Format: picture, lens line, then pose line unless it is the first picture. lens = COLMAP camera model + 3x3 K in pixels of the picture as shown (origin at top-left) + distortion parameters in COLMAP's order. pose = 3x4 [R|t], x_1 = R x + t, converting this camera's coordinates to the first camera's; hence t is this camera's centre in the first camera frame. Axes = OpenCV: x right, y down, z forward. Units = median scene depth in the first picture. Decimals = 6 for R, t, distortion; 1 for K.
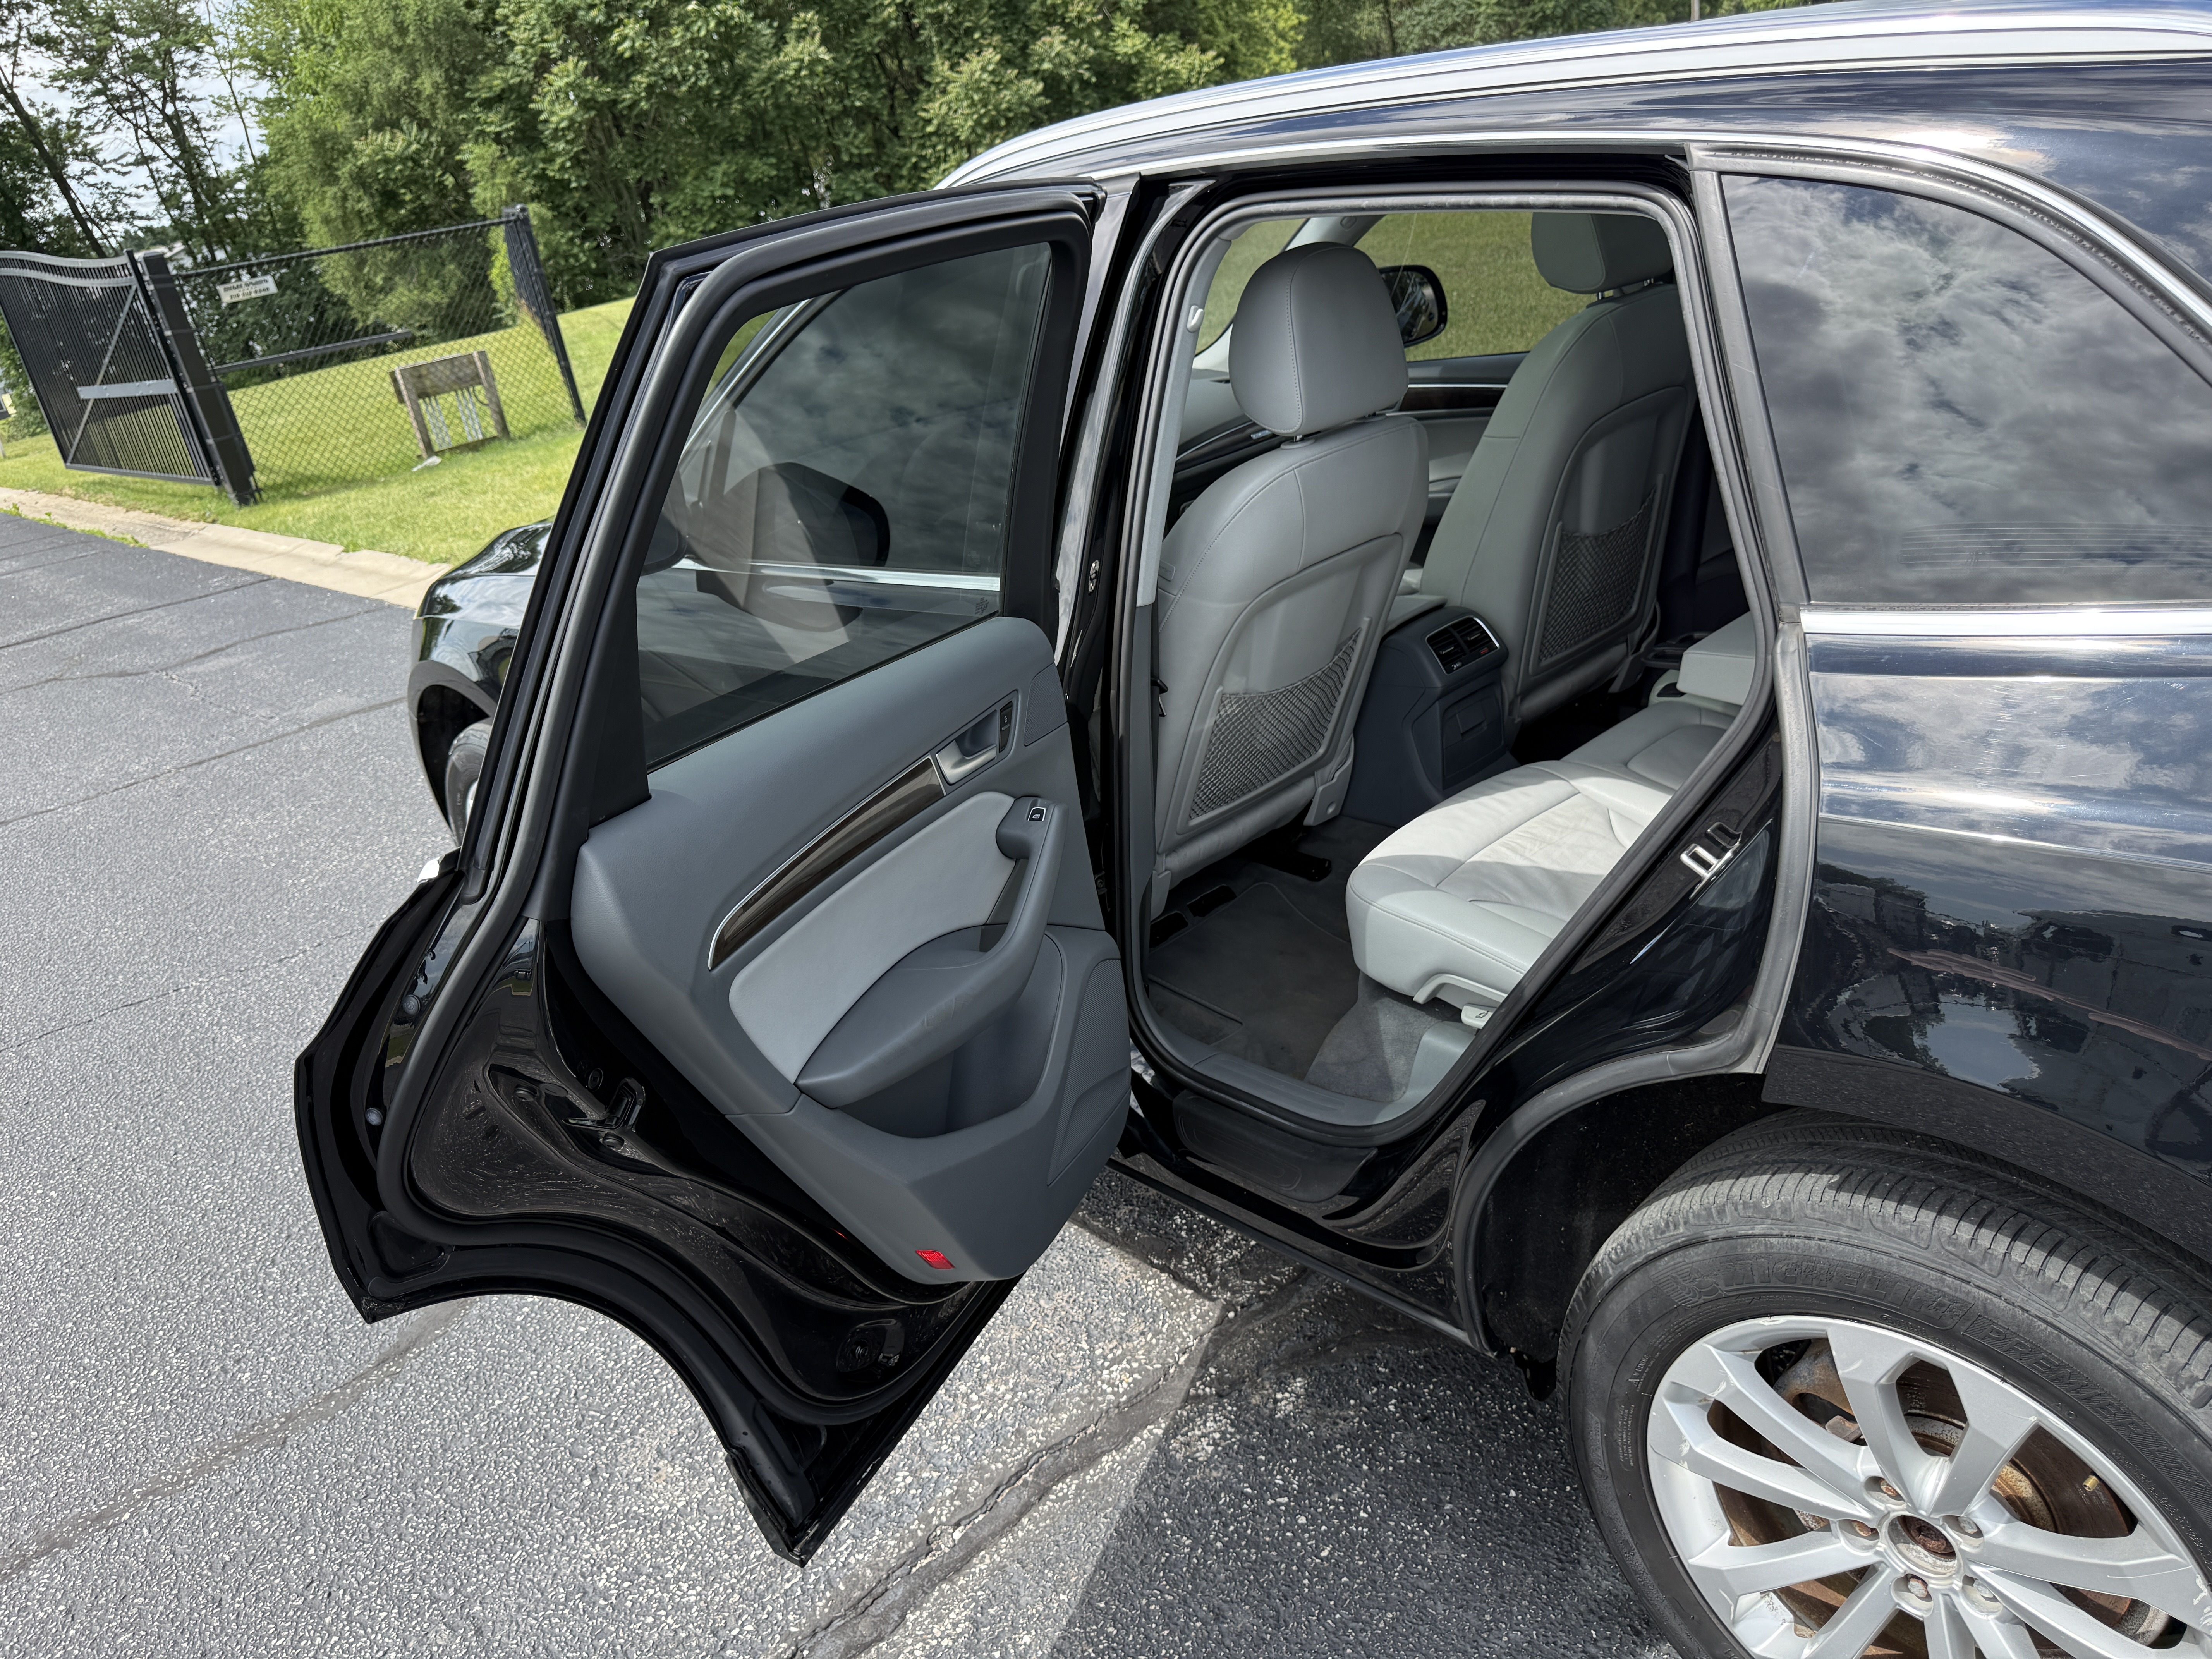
lens RADIAL K [[1616.3, 0, 1084.6], [0, 1616.3, 841.6], [0, 0, 1]] dist [0.010843, -0.013047]
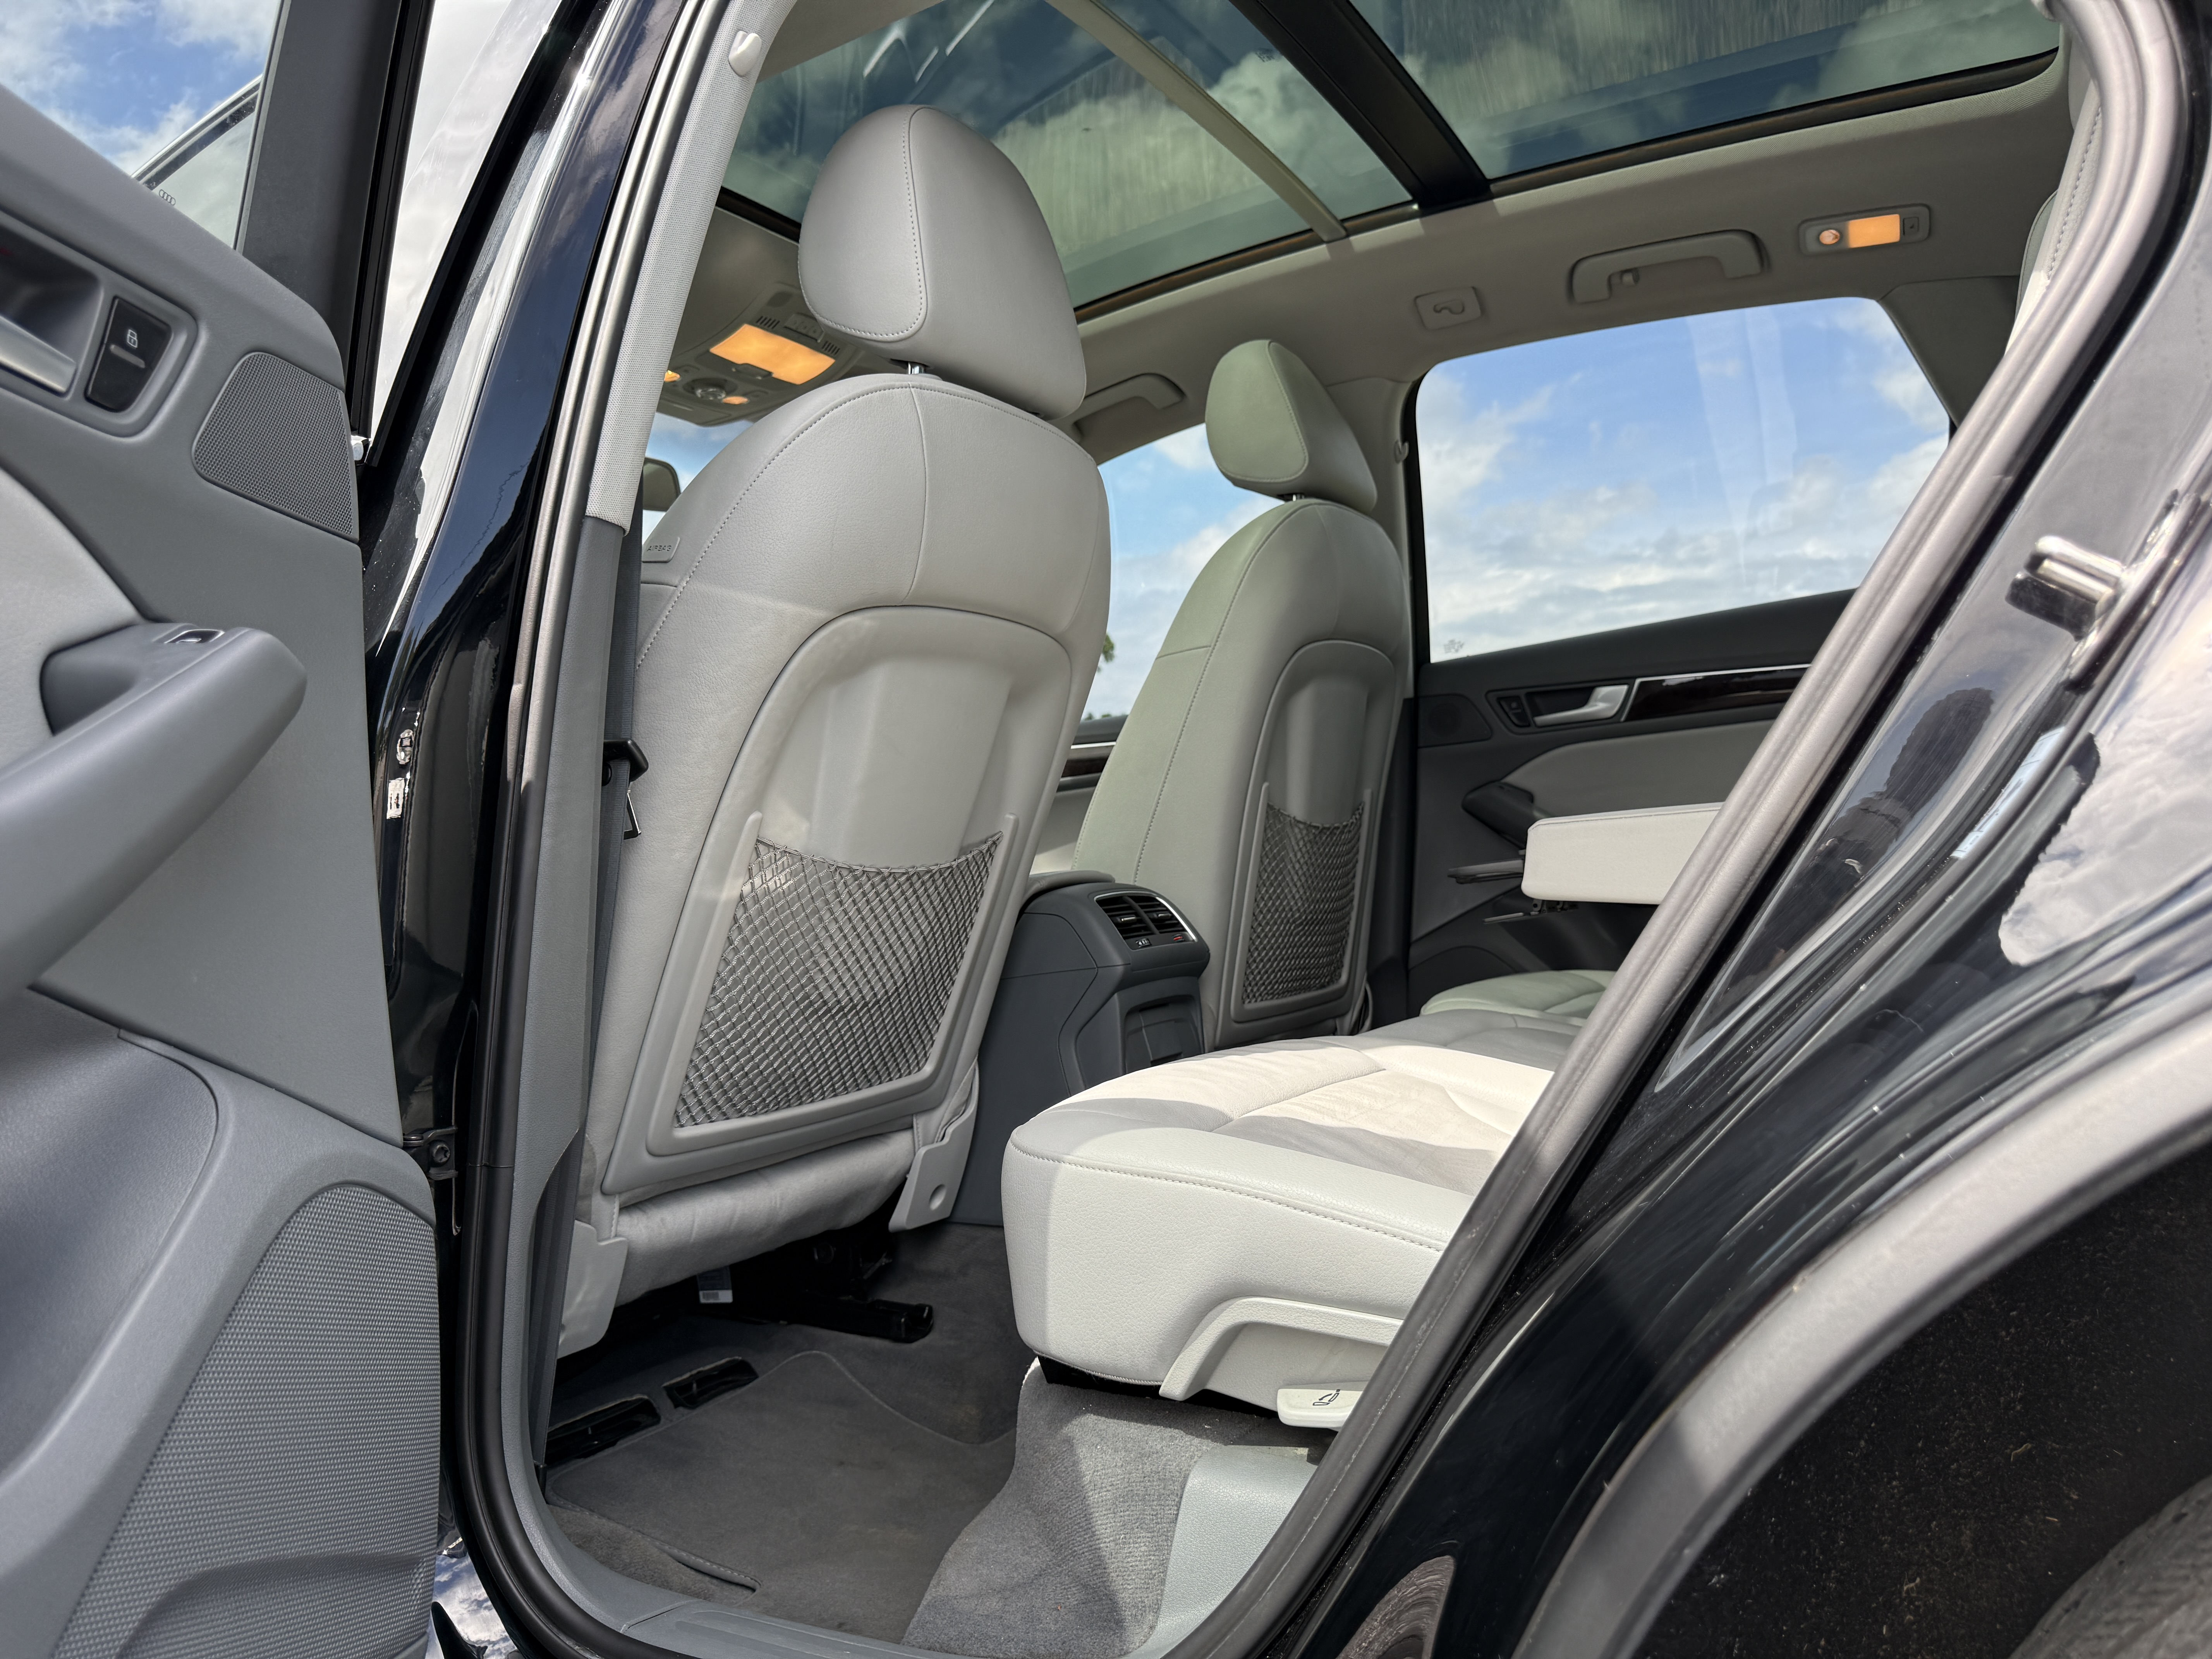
lens RADIAL K [[1616.3, 0, 1107.4], [0, 1616.3, 817.1], [0, 0, 1]] dist [0.010843, -0.013047]
pose [[0.960032, 0.083598, 0.267113, 0.046446], [0.043336, 0.898445, -0.436941, 0.120723], [-0.276514, 0.431054, 0.858914, 0.447500]]
